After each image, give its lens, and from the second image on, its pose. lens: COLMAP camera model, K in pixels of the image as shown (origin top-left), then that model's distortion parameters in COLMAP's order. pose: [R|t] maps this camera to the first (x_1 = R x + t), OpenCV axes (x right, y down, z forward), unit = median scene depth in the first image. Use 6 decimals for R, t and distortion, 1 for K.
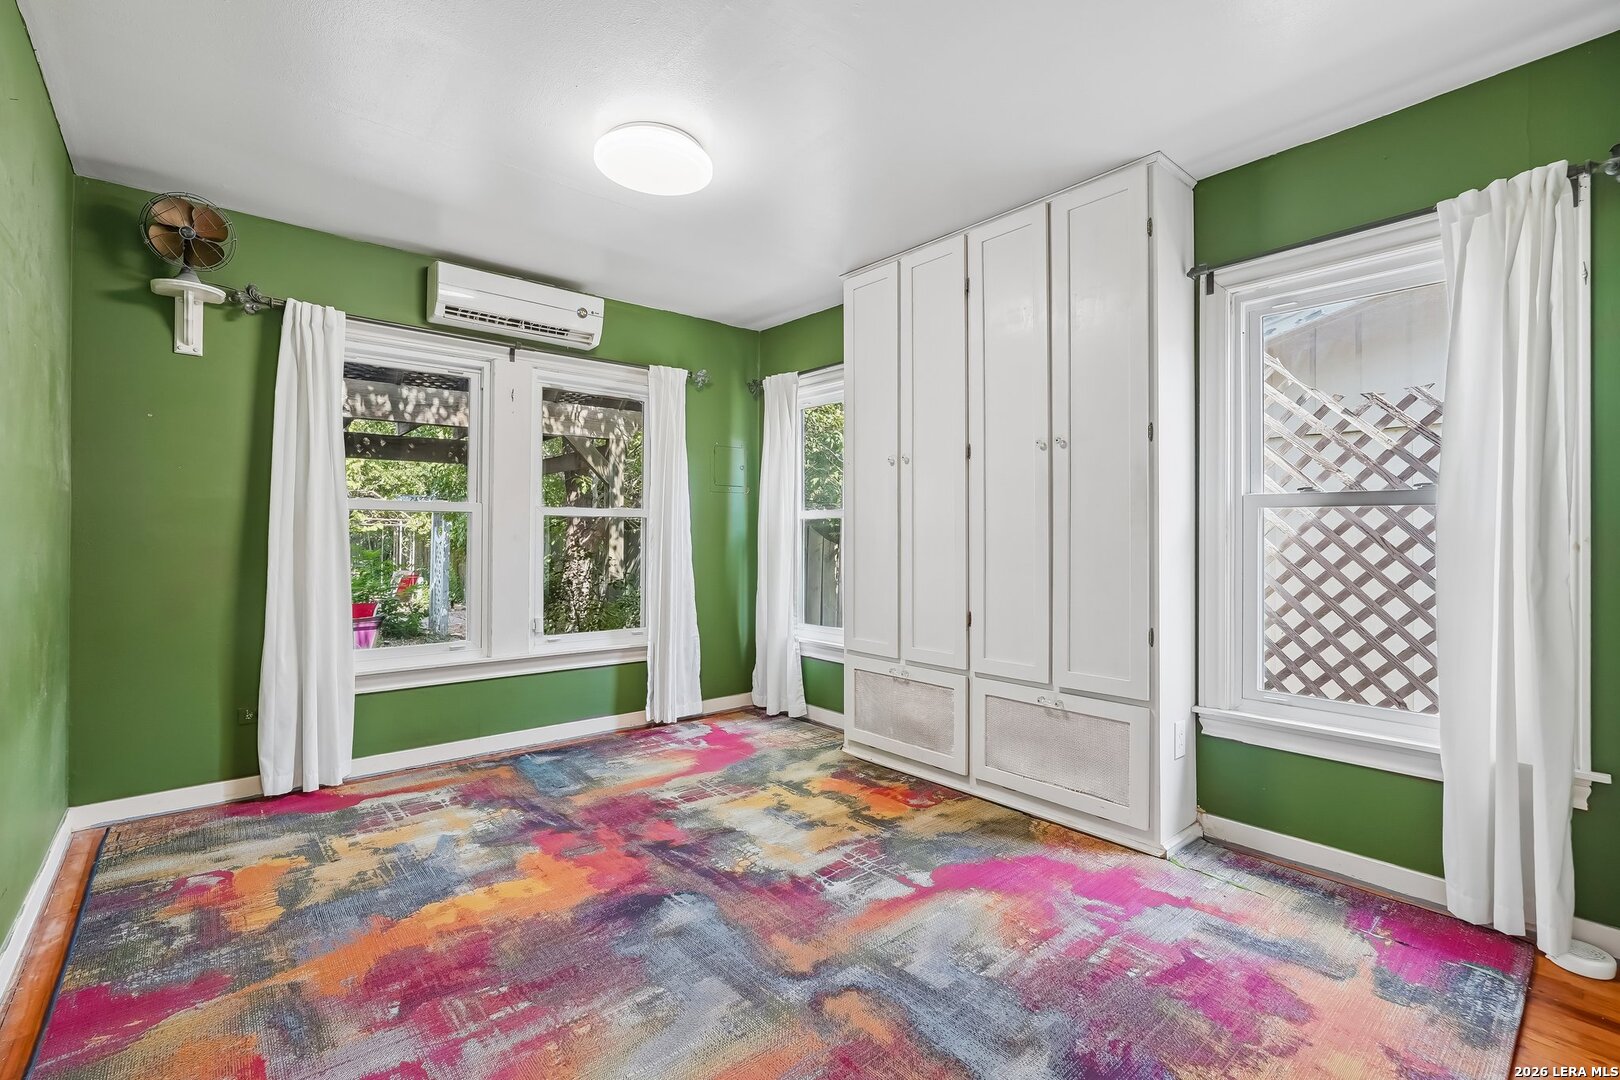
lens RADIAL K [[716.4, 0, 803.2], [0, 716.4, 530.2], [0, 0, 1]] dist [-0.017334, 0.005322]
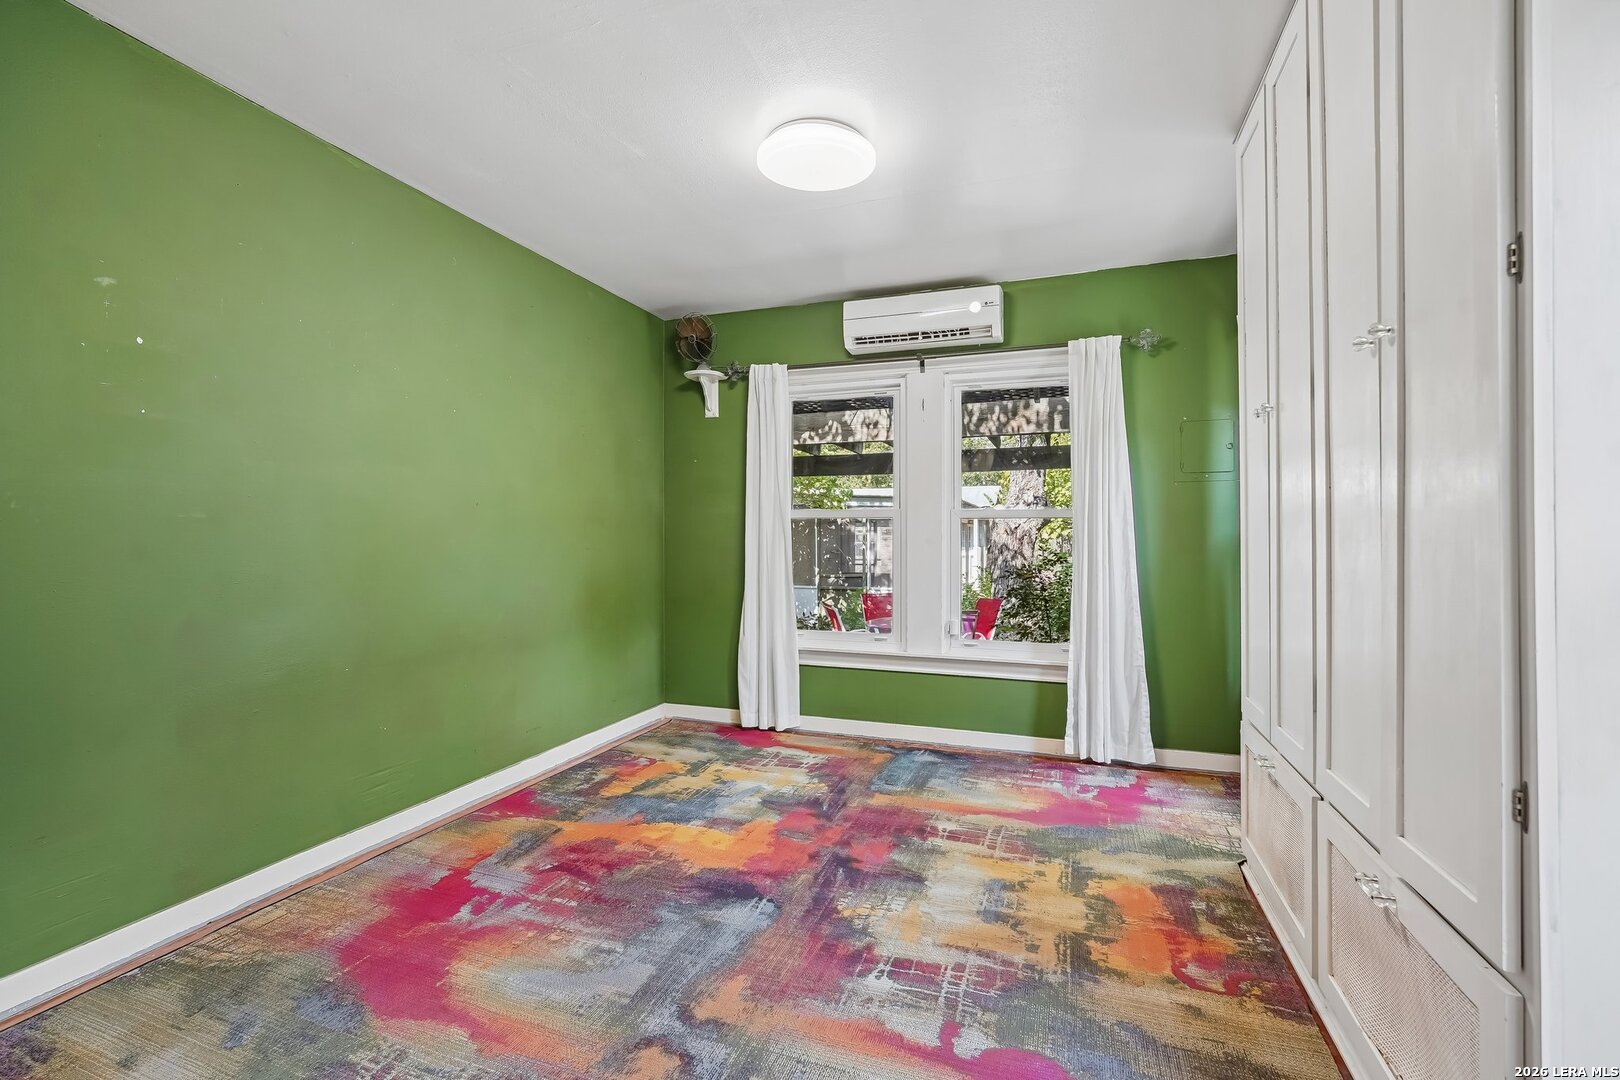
lens RADIAL K [[716.4, 0, 799.2], [0, 716.4, 534.4], [0, 0, 1]] dist [-0.017334, 0.005322]
pose [[0.492155, -0.006655, -0.870482, 0.533578], [0.005405, 0.999975, -0.004589, 0.006562], [0.870491, -0.002447, 0.492179, 0.416634]]
